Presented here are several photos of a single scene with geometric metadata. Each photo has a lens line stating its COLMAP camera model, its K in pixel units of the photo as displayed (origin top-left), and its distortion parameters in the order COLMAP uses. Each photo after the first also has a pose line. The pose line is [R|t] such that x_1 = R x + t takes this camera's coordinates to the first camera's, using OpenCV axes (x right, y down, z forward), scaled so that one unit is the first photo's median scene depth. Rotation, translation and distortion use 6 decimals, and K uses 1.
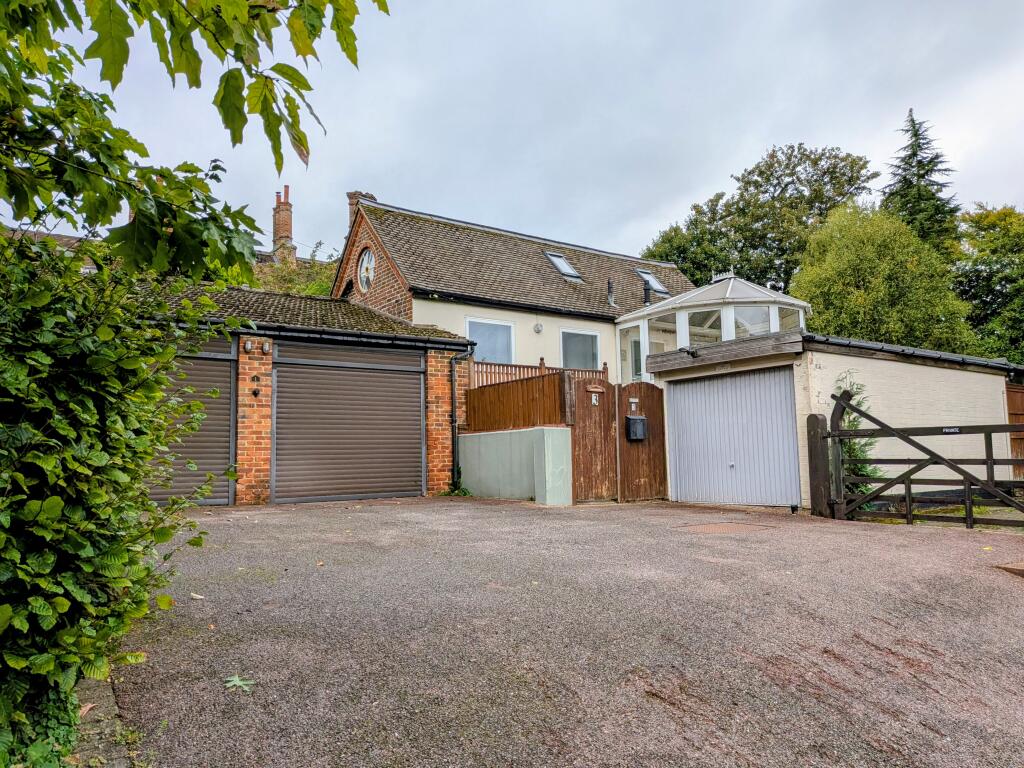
lens RADIAL K [[719.8, 0, 507.6], [0, 719.8, 389.4], [0, 0, 1]] dist [0.047691, -0.002858]
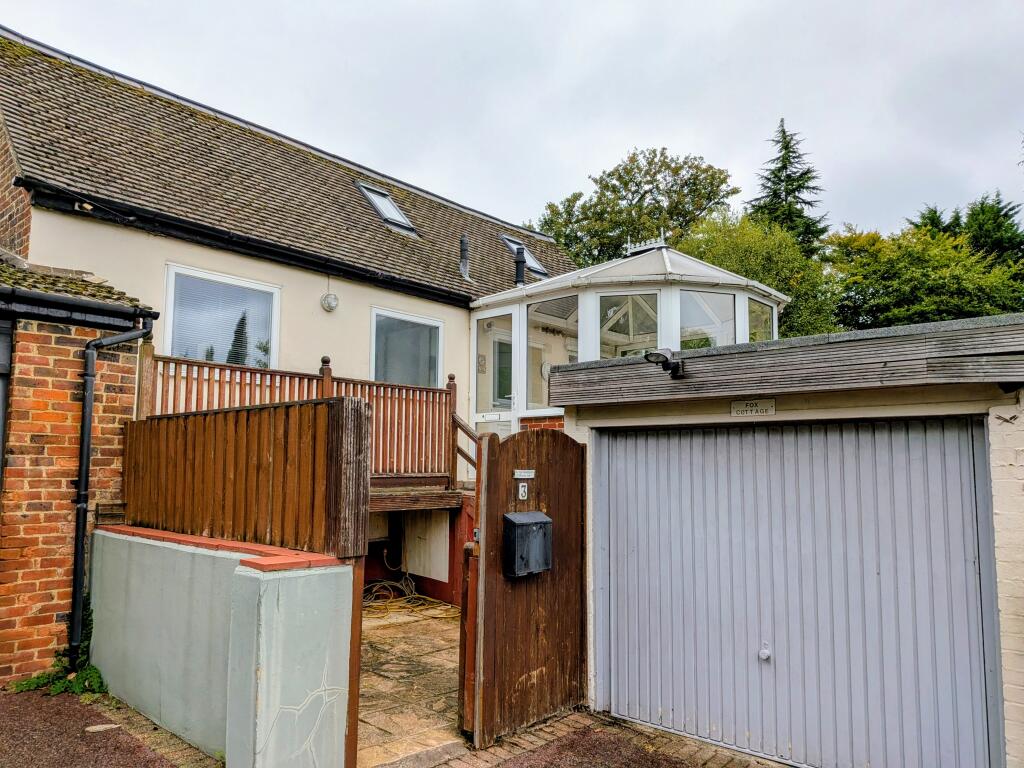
lens RADIAL K [[719.8, 0, 507.6], [0, 719.8, 389.4], [0, 0, 1]] dist [0.047691, -0.002858]
pose [[0.972757, 0.052602, 0.225780, 0.046646], [-0.050057, 0.998602, -0.016990, -0.016470], [-0.226358, 0.005225, 0.974030, 0.393703]]
